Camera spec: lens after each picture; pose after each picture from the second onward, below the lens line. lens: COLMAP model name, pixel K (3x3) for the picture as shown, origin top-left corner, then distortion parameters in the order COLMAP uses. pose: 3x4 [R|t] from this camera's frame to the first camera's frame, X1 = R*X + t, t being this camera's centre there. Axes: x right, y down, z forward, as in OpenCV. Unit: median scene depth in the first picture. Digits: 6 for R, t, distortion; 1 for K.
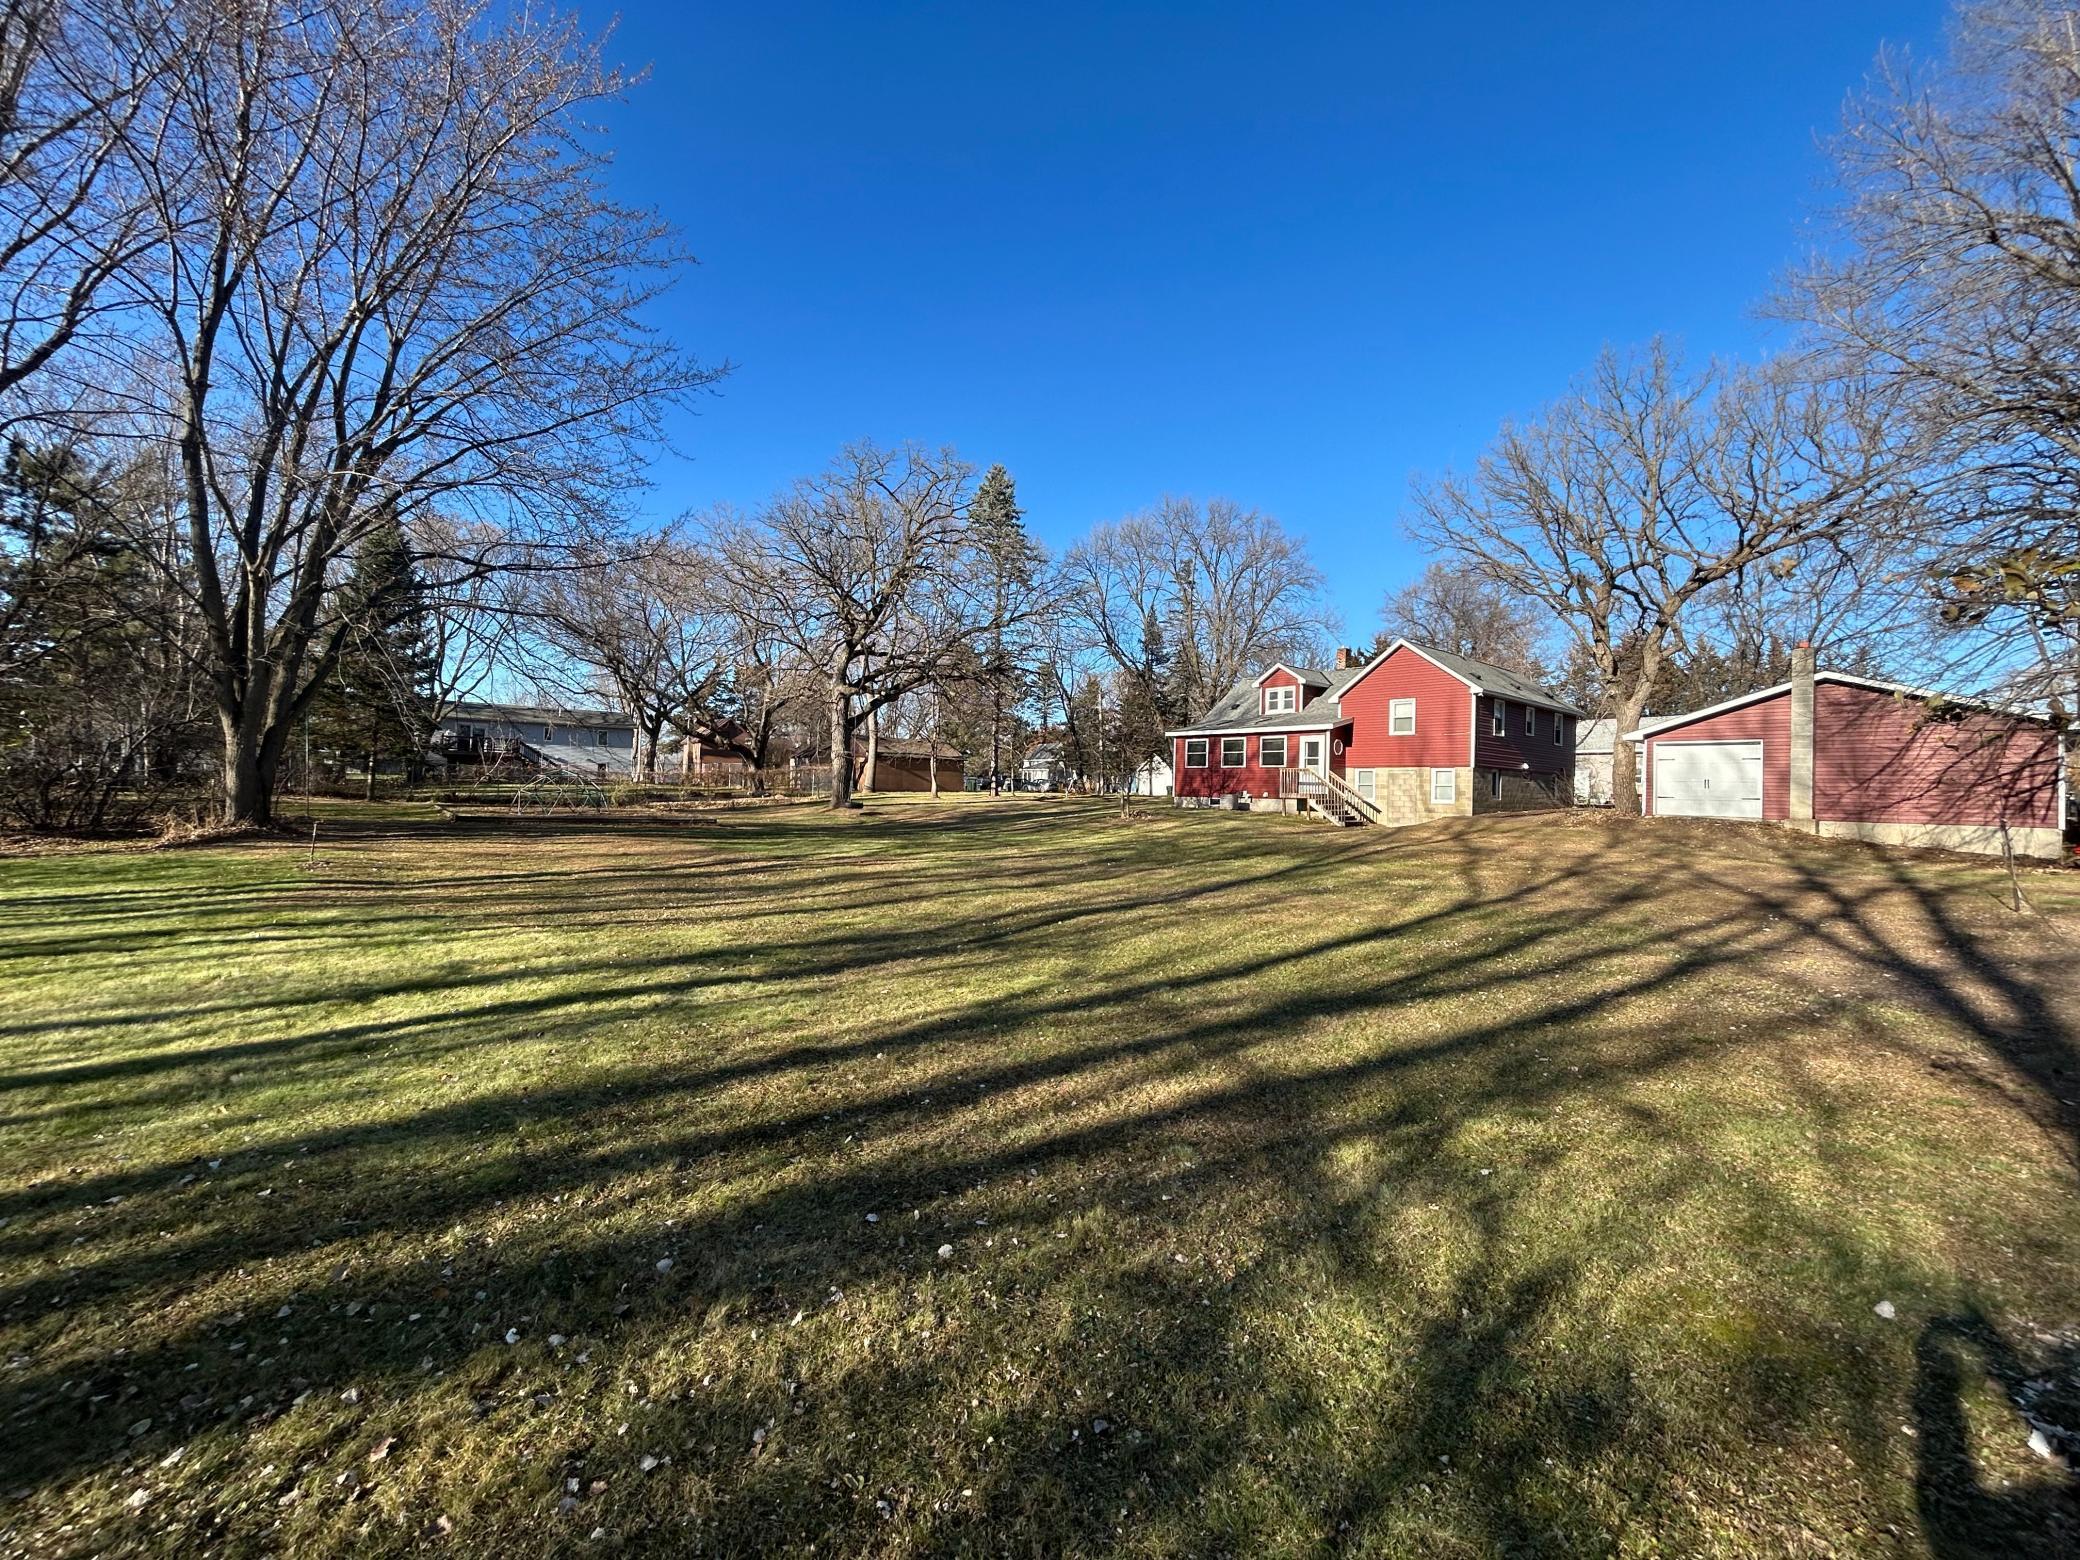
lens RADIAL K [[855.9, 0, 1028.3], [0, 855.9, 769.2], [0, 0, 1]] dist [0.000459, 0.000104]
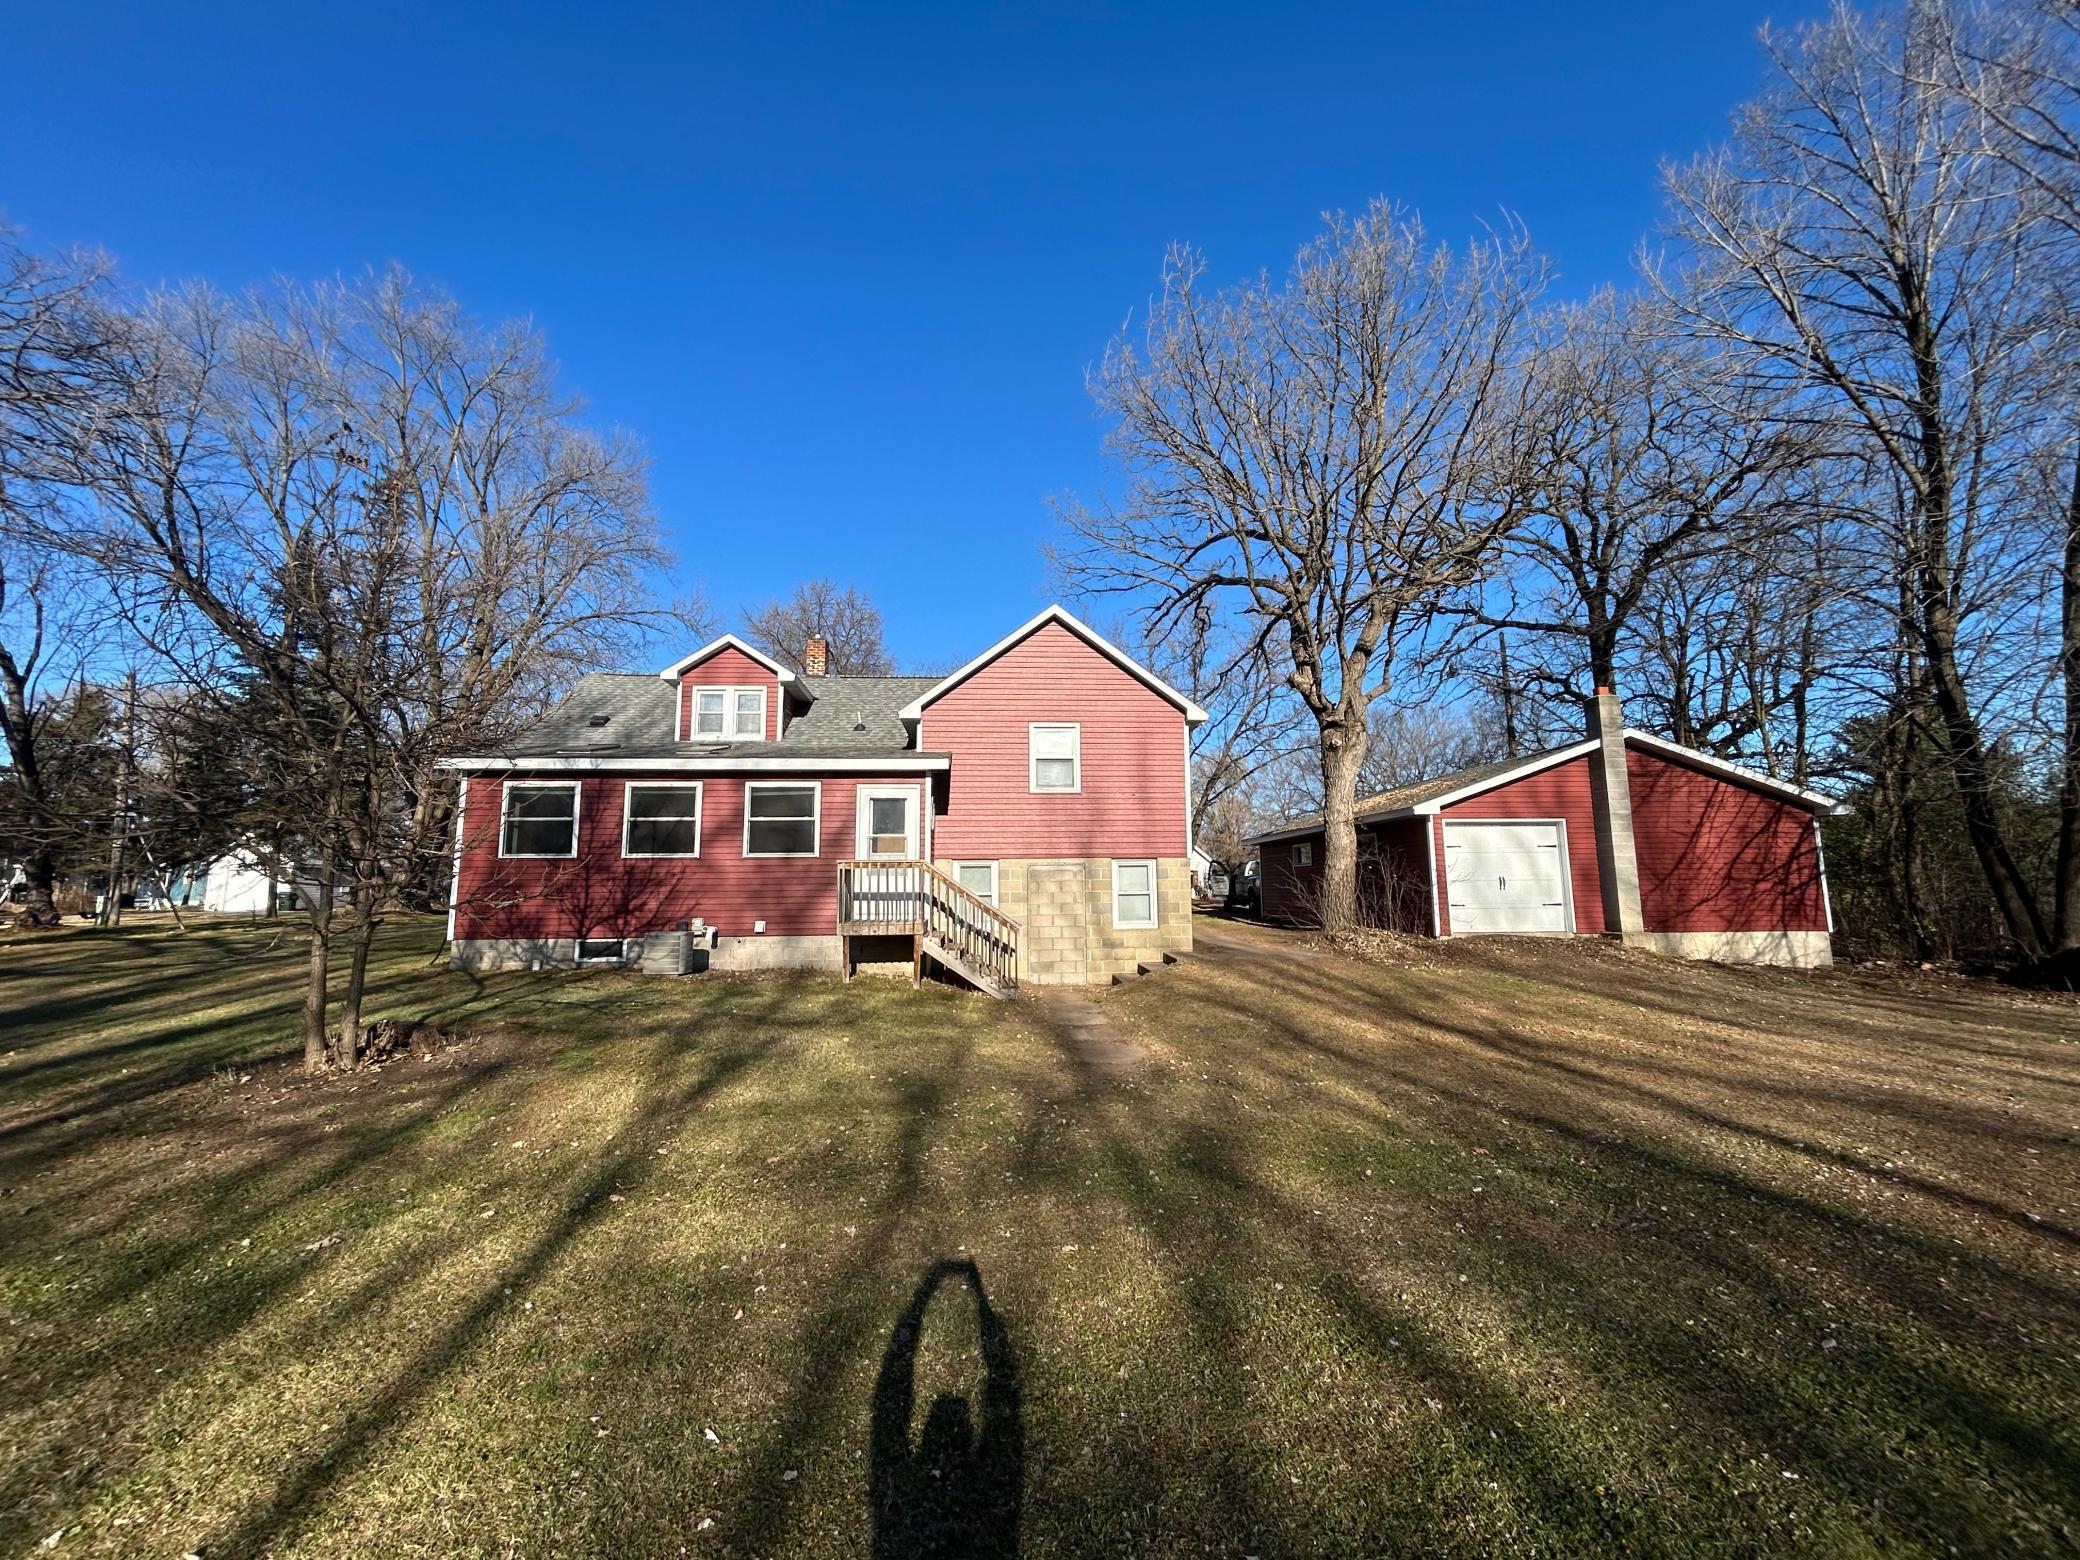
lens RADIAL K [[840.3, 0, 1032.5], [0, 840.3, 750.1], [0, 0, 1]] dist [-0.001768, -0.000034]
pose [[0.589628, 0.103579, 0.801006, 0.032095], [0.000293, 0.991715, -0.128455, -0.001603], [-0.807675, 0.075975, 0.584713, 0.711812]]
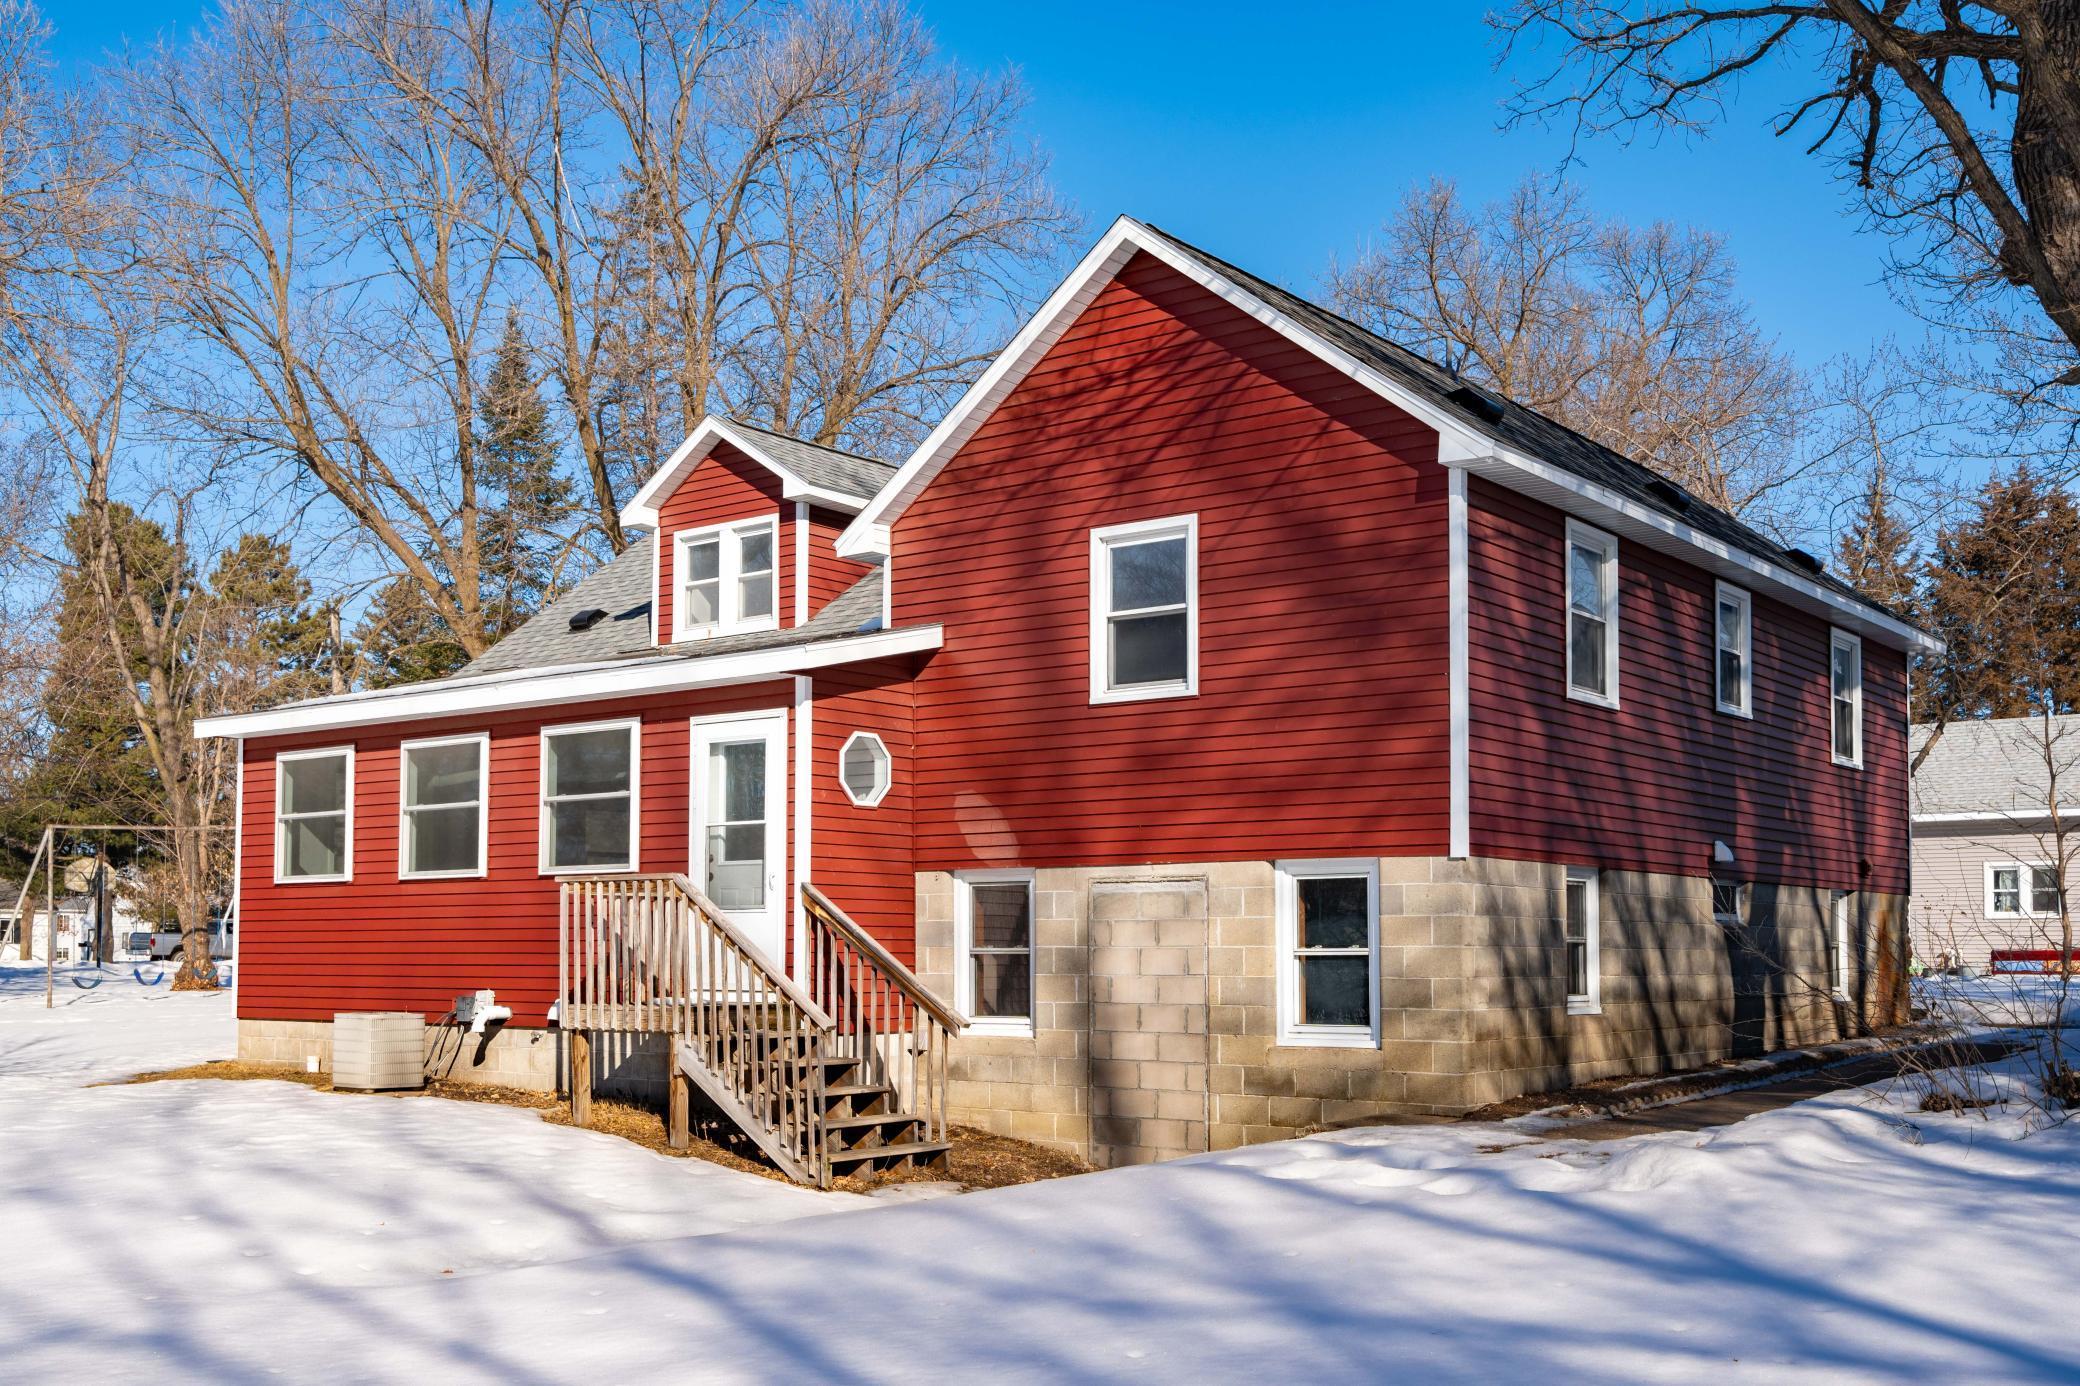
lens RADIAL K [[2134.4, 0, 1034.8], [0, 2134.4, 815.5], [0, 0, 1]] dist [0.017890, -0.002558]
pose [[0.977500, -0.007163, 0.210814, 0.302067], [0.015128, 0.999230, -0.036192, 0.003947], [-0.210393, 0.038567, 0.976856, 0.517220]]
